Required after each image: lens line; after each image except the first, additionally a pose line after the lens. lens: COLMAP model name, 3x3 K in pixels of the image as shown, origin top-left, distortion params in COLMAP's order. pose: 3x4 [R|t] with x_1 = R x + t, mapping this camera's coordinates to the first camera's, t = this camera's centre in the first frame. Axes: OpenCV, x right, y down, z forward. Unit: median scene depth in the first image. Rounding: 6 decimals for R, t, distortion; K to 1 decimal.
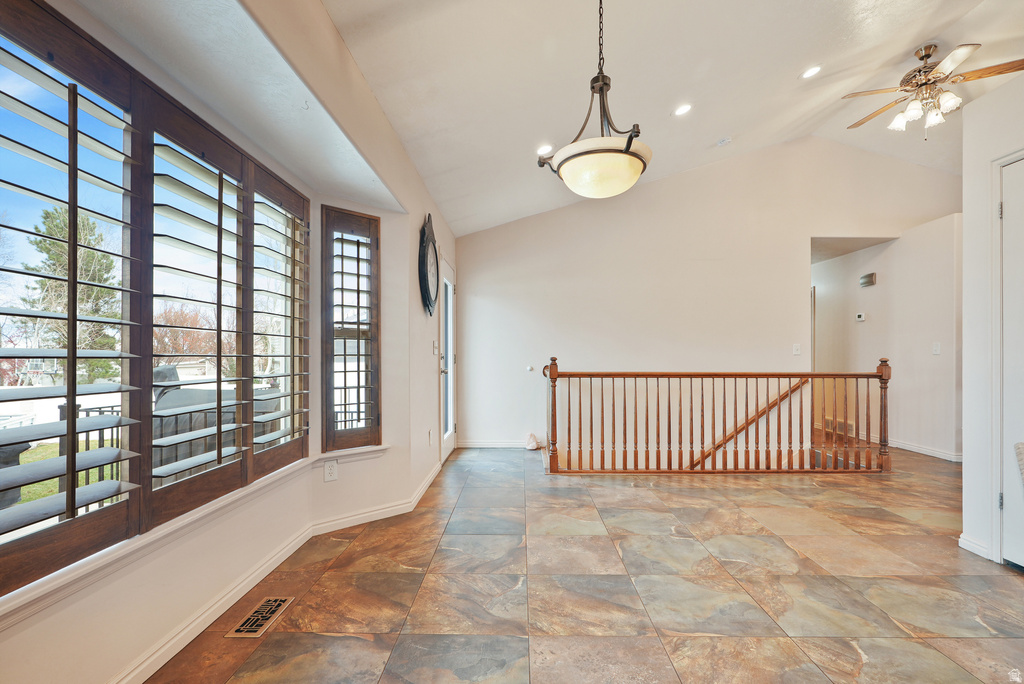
lens RADIAL K [[464.7, 0, 514.7], [0, 464.7, 342.3], [0, 0, 1]] dist [-0.009991, -0.000052]
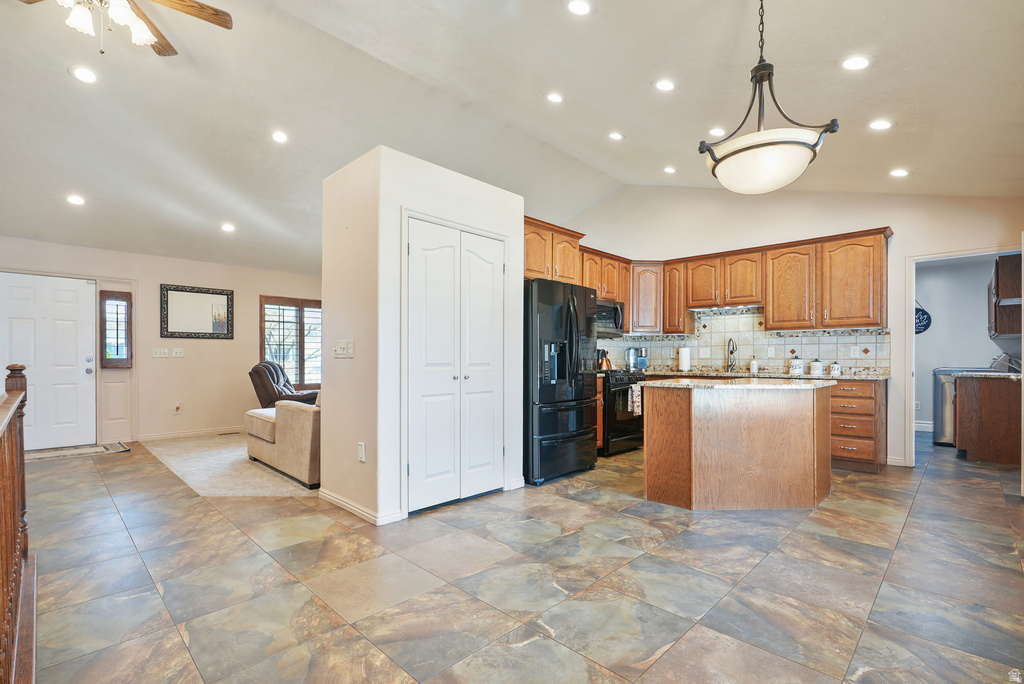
lens RADIAL K [[470.8, 0, 515.3], [0, 470.8, 362.0], [0, 0, 1]] dist [-0.001606, 0.000689]
pose [[-0.728644, -0.005444, 0.684871, -0.095462], [-0.021456, 0.999659, -0.014882, 0.051266], [-0.684556, -0.025538, -0.728512, 1.871901]]
